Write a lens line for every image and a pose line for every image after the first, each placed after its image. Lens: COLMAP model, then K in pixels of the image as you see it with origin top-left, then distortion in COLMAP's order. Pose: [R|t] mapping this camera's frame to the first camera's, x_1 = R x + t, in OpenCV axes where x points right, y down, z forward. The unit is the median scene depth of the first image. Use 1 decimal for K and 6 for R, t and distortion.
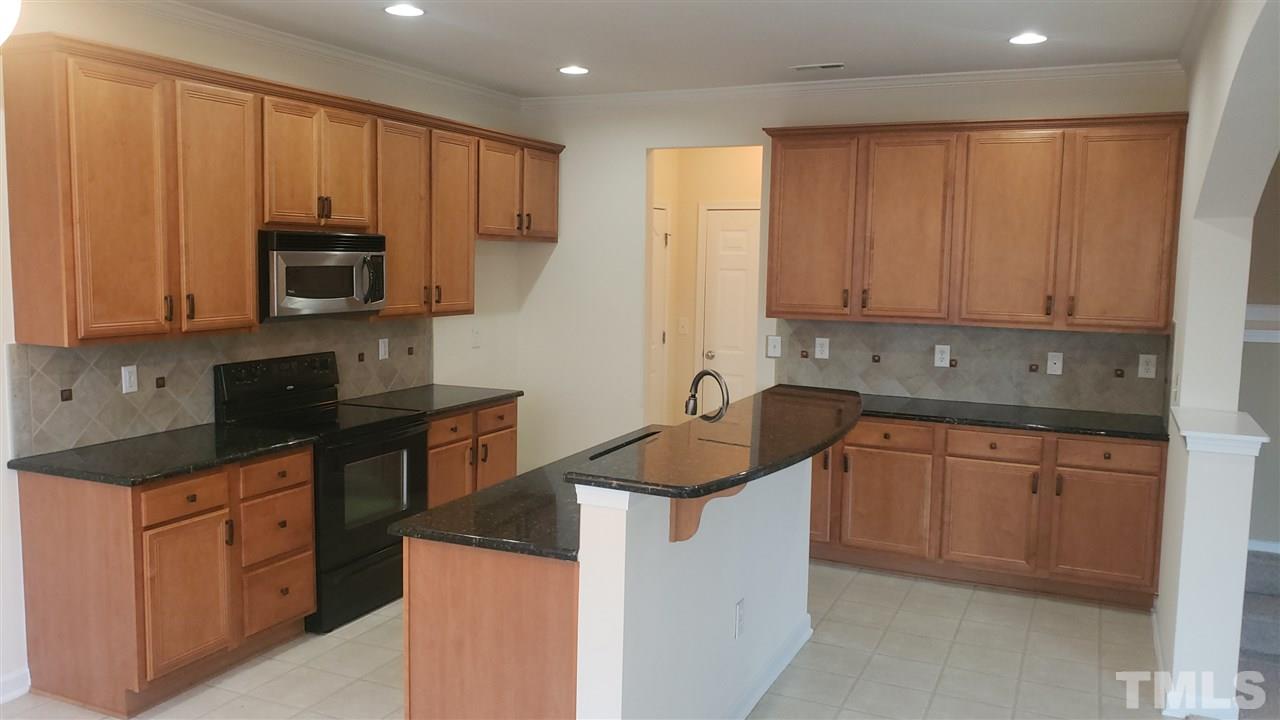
lens RADIAL K [[967.8, 0, 638.5], [0, 967.8, 358.5], [0, 0, 1]] dist [-0.010148, 0.003719]
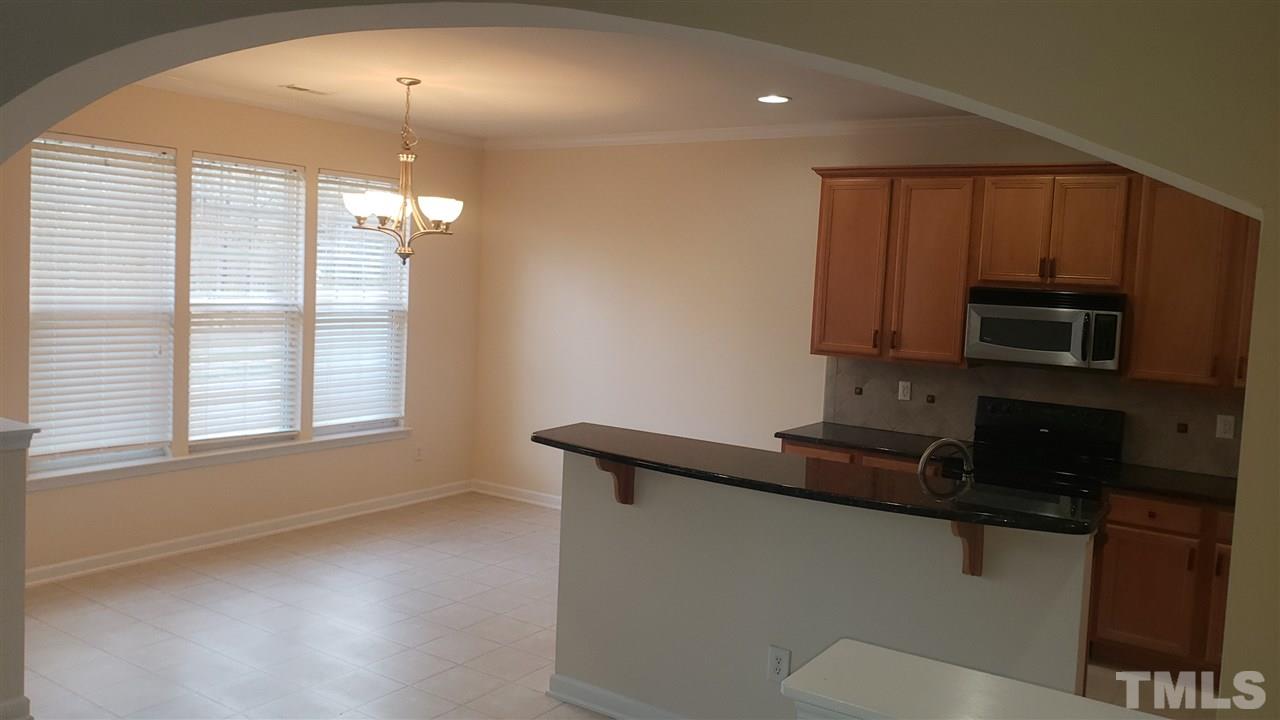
lens RADIAL K [[967.8, 0, 619.7], [0, 967.8, 307.4], [0, 0, 1]] dist [-0.010148, 0.003719]
pose [[-0.127608, 0.003894, -0.991817, 0.851820], [-0.165966, 0.985809, 0.025223, -0.060031], [0.977840, 0.167827, -0.125150, 0.683658]]
